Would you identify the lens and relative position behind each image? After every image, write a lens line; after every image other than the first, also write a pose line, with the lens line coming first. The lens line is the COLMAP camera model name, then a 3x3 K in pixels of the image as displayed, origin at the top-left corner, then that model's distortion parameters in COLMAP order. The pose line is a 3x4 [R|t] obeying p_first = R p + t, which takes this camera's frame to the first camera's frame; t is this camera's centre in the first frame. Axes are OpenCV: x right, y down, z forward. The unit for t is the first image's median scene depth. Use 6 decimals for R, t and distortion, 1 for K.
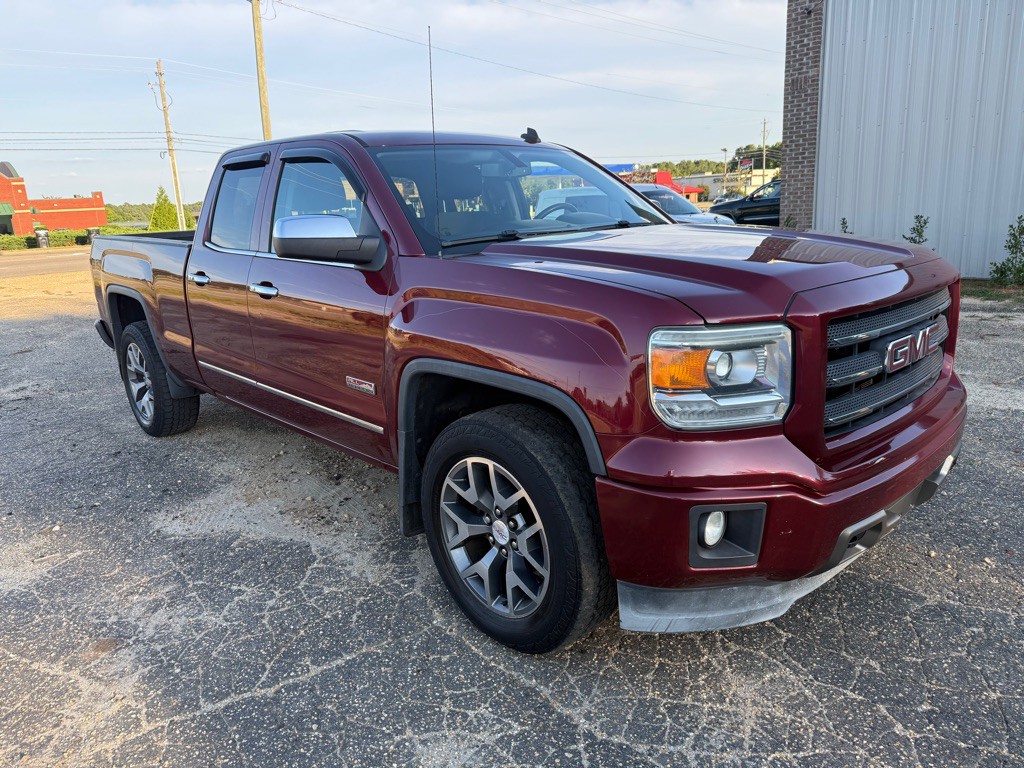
lens RADIAL K [[727.3, 0, 504.8], [0, 727.3, 372.3], [0, 0, 1]] dist [0.021374, -0.029545]
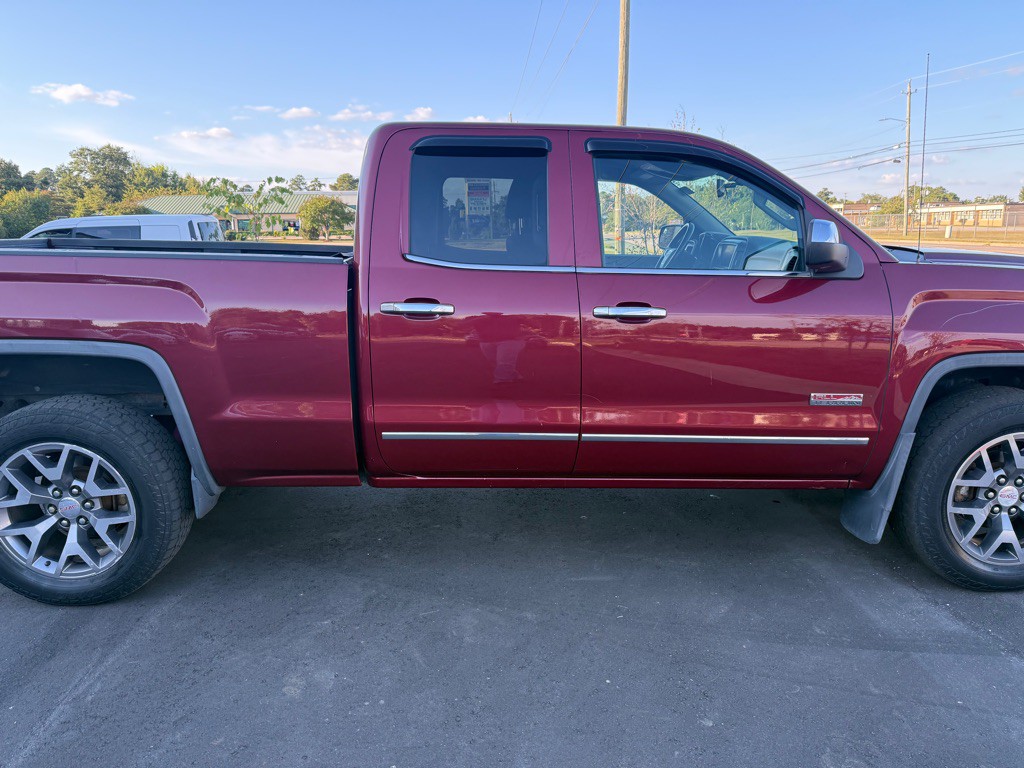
lens RADIAL K [[727.3, 0, 505.8], [0, 727.3, 384.3], [0, 0, 1]] dist [0.021374, -0.029545]
pose [[0.664210, -0.111540, 0.739178, -1.449703], [0.138987, 0.989991, 0.024496, -0.104915], [-0.734512, 0.086465, 0.673064, 0.815519]]
